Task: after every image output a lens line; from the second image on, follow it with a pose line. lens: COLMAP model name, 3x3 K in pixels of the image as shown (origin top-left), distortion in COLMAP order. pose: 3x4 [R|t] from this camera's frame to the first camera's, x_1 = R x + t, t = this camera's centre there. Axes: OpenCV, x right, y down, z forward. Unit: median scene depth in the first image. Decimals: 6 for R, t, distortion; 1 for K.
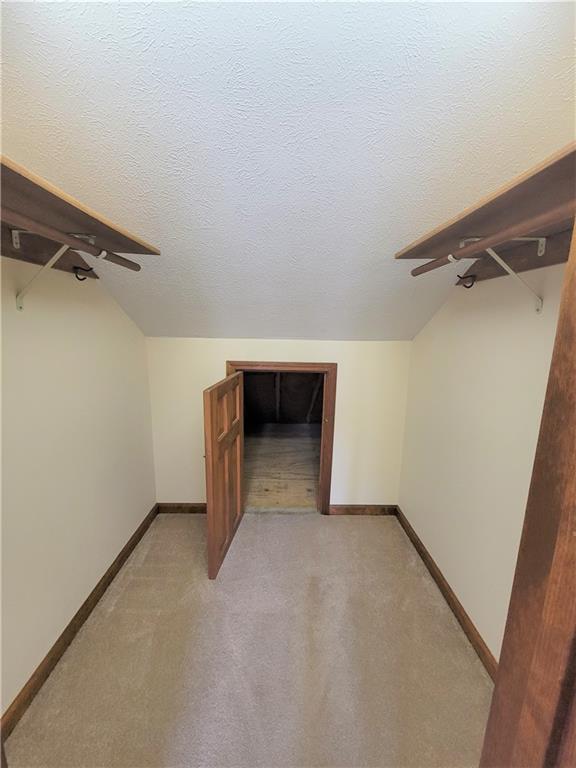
lens RADIAL K [[314.1, 0, 287.4], [0, 314.1, 384.5], [0, 0, 1]] dist [-0.000891, -0.002283]
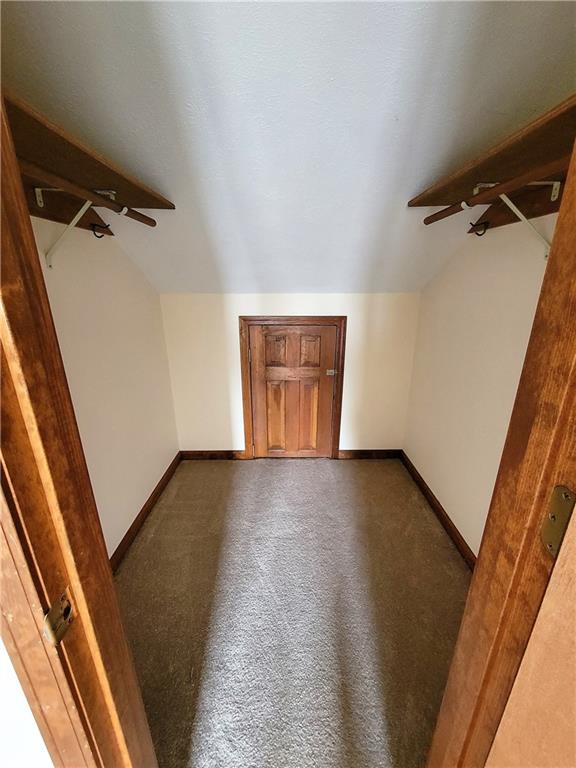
lens RADIAL K [[314.1, 0, 286.0], [0, 314.1, 385.0], [0, 0, 1]] dist [-0.000891, -0.002283]
pose [[0.999673, -0.017297, -0.018851, -0.044660], [0.019641, 0.991020, 0.132266, 0.027094], [0.016393, -0.132593, 0.991035, -0.088158]]
